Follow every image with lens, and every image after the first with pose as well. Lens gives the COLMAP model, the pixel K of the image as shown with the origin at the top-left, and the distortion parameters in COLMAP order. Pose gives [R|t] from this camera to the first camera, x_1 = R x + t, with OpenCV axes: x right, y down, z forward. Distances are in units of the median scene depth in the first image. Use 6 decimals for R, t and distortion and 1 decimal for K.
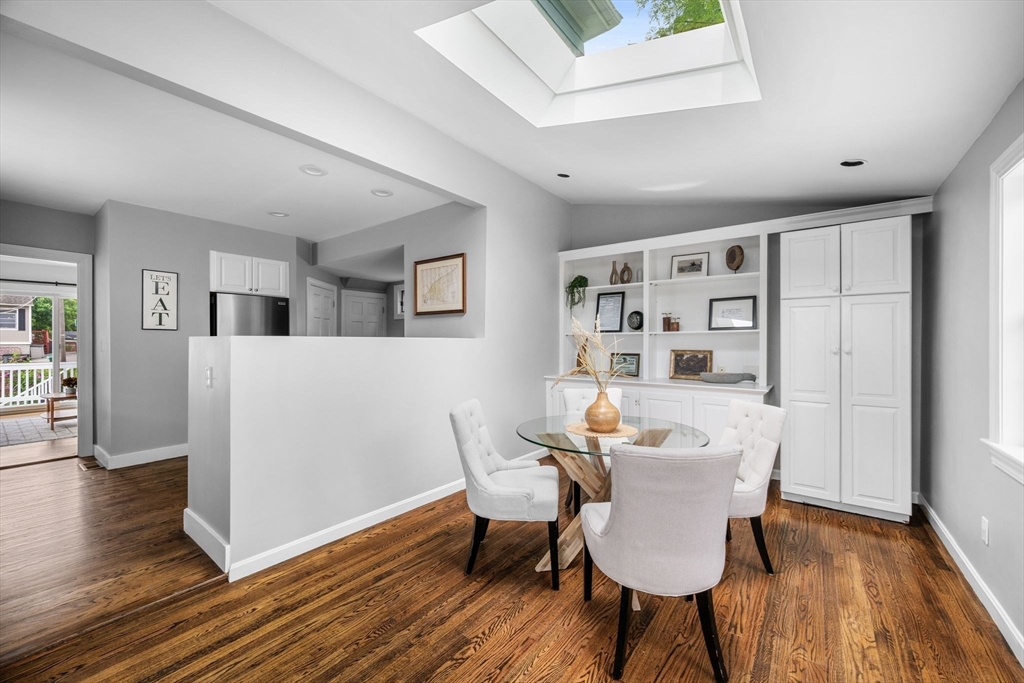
lens RADIAL K [[399.8, 0, 511.7], [0, 399.8, 344.0], [0, 0, 1]] dist [-0.000447, -0.000051]
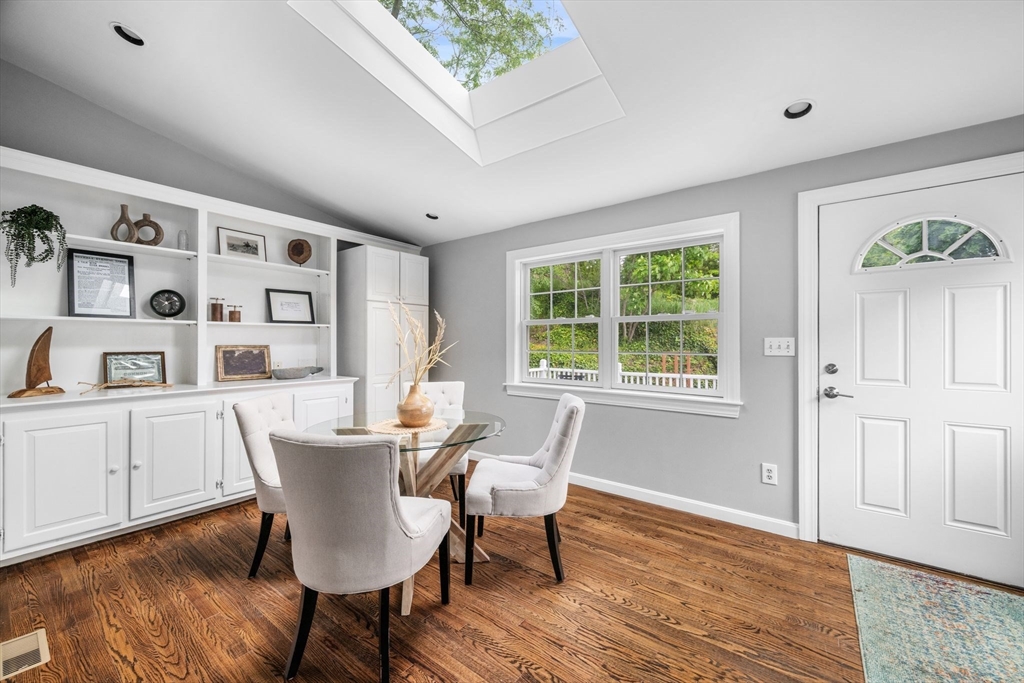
lens RADIAL K [[407.2, 0, 512.0], [0, 407.2, 341.5], [0, 0, 1]] dist [-0.000164, -0.000110]
pose [[0.008053, 0.004325, 0.999958, -0.416016], [0.008812, 0.999952, -0.004396, 0.016547], [-0.999929, 0.008847, 0.008015, 0.433759]]
